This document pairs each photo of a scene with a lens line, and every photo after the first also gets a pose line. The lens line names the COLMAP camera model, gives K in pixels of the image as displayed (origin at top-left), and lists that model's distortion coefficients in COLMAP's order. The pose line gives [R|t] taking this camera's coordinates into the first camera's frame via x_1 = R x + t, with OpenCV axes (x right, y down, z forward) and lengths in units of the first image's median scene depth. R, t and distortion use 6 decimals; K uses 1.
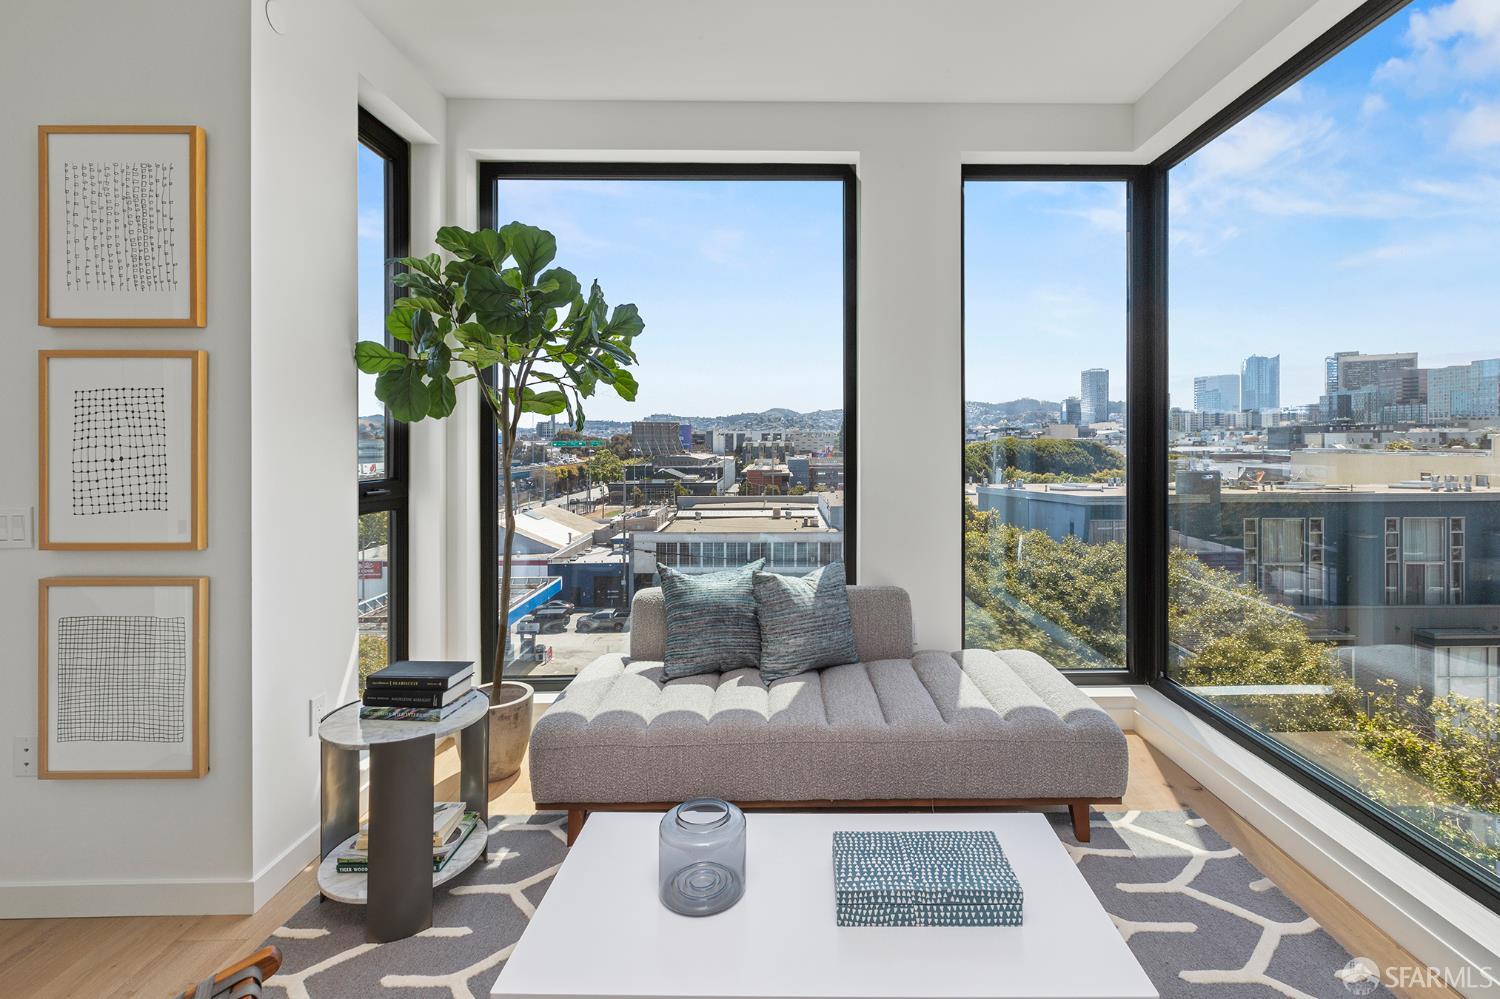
lens RADIAL K [[714.5, 0, 775.3], [0, 714.5, 438.1], [0, 0, 1]] dist [0.012752, 0.000490]
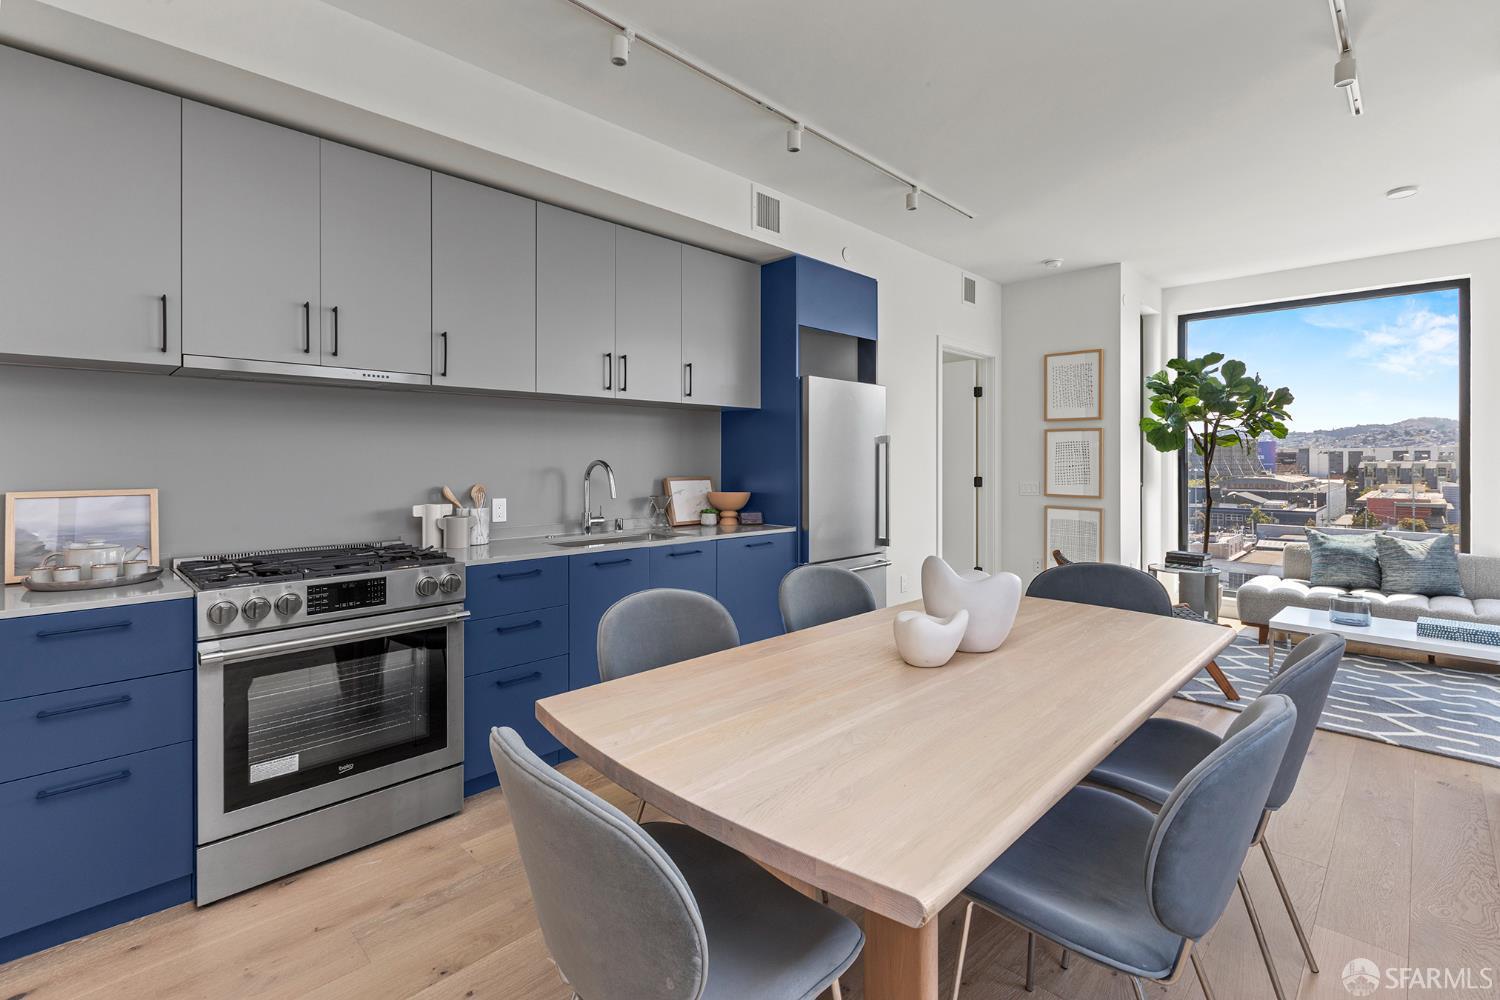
lens RADIAL K [[670.4, 0, 725.4], [0, 670.4, 455.2], [0, 0, 1]] dist [-0.000795, 0.001496]
pose [[0.694995, -0.002345, -0.719010, 0.040682], [0.000300, 0.999996, -0.002971, -0.004582], [0.719014, 0.001849, 0.694993, -1.215471]]
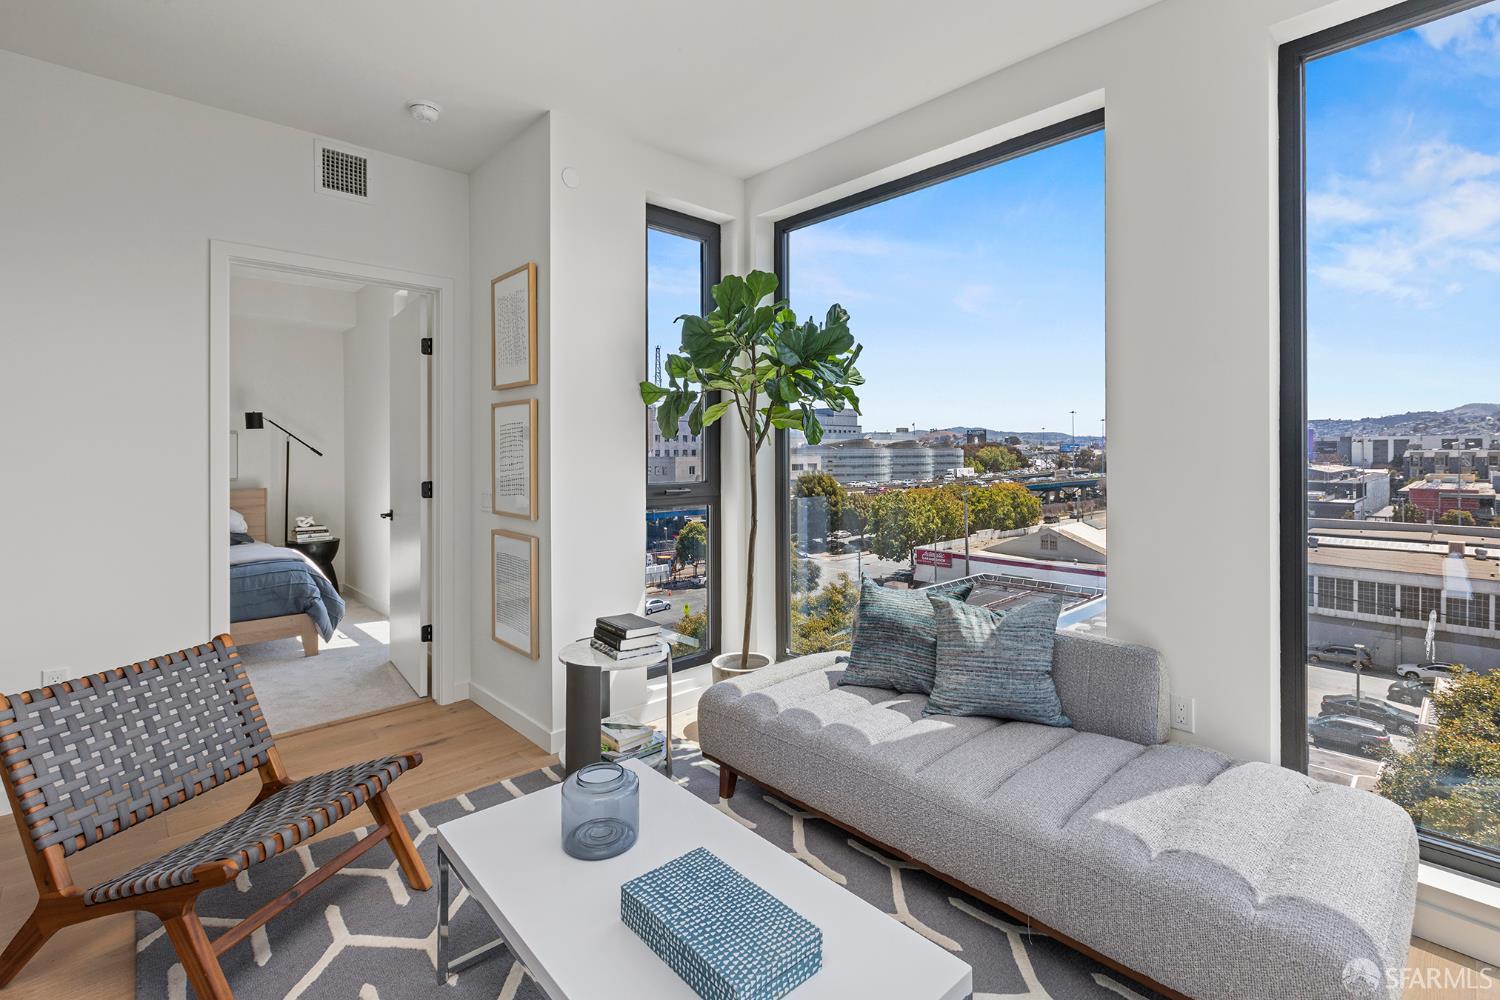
lens RADIAL K [[670.4, 0, 735.6], [0, 670.4, 445.7], [0, 0, 1]] dist [-0.000795, 0.001496]
pose [[0.670505, -0.006970, -0.741872, 0.414386], [0.005110, 0.999976, -0.004776, -0.003053], [0.741888, -0.000588, 0.670524, 0.208520]]
